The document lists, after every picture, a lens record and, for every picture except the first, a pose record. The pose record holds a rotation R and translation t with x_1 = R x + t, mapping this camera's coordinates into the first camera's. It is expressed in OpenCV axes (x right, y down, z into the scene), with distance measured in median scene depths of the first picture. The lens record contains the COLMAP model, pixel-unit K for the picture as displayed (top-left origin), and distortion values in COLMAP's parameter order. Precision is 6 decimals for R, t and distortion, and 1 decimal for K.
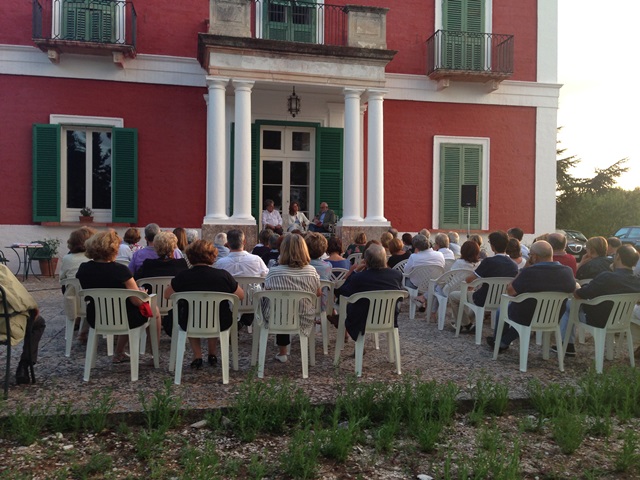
lens RADIAL K [[596.0, 0, 320.0], [0, 596.0, 240.0], [0, 0, 1]] dist [0.122074, -0.245710]
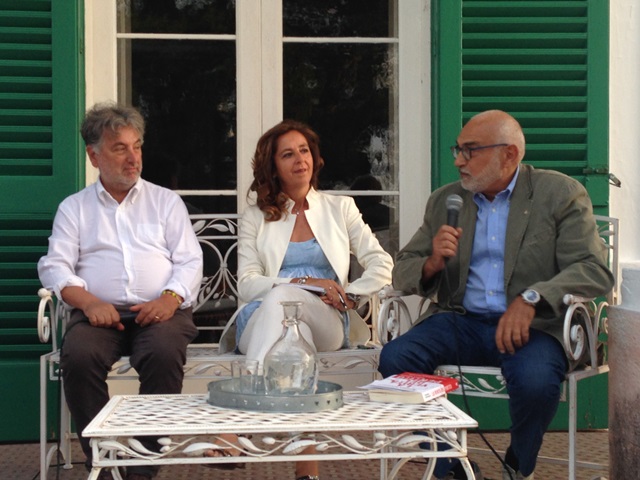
lens RADIAL K [[1026.5, 0, 315.8], [0, 1026.5, 216.2], [0, 0, 1]] dist [0.024122, 0.002200]
pose [[0.989714, -0.021796, -0.141388, -0.001493], [0.017866, 0.999420, -0.029007, -0.035482], [0.141938, 0.026182, 0.989529, 0.778741]]
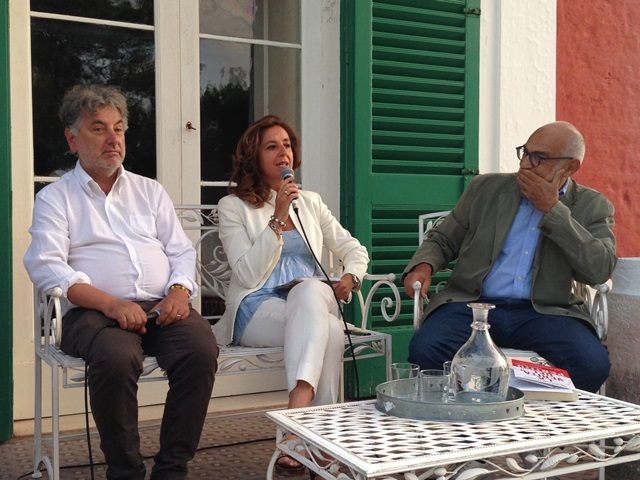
lens RADIAL K [[792.2, 0, 320.0], [0, 792.2, 240.0], [0, 0, 1]] dist [0.074551, 0.029381]
pose [[0.962130, -0.020376, 0.271829, -0.088210], [0.012071, 0.999409, 0.032192, -0.041289], [-0.272324, -0.027692, 0.961807, 0.829944]]
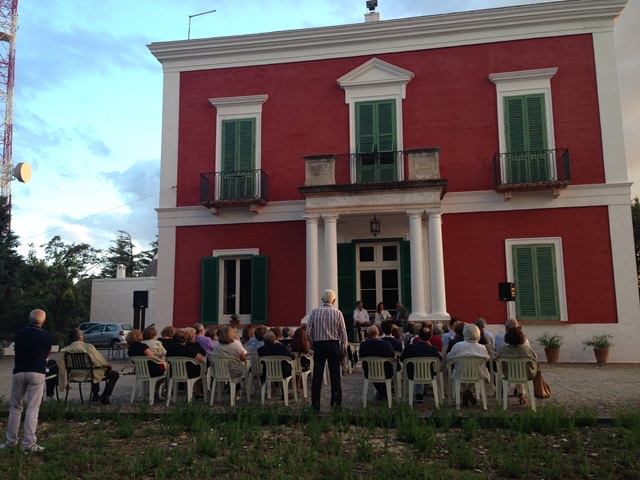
lens RADIAL K [[596.0, 0, 320.0], [0, 596.0, 240.0], [0, 0, 1]] dist [0.122074, -0.245710]
pose [[0.923910, -0.084934, -0.373065, 0.328744], [0.021597, 0.985072, -0.170782, 0.019200], [0.382001, 0.149730, 0.911952, -0.215649]]
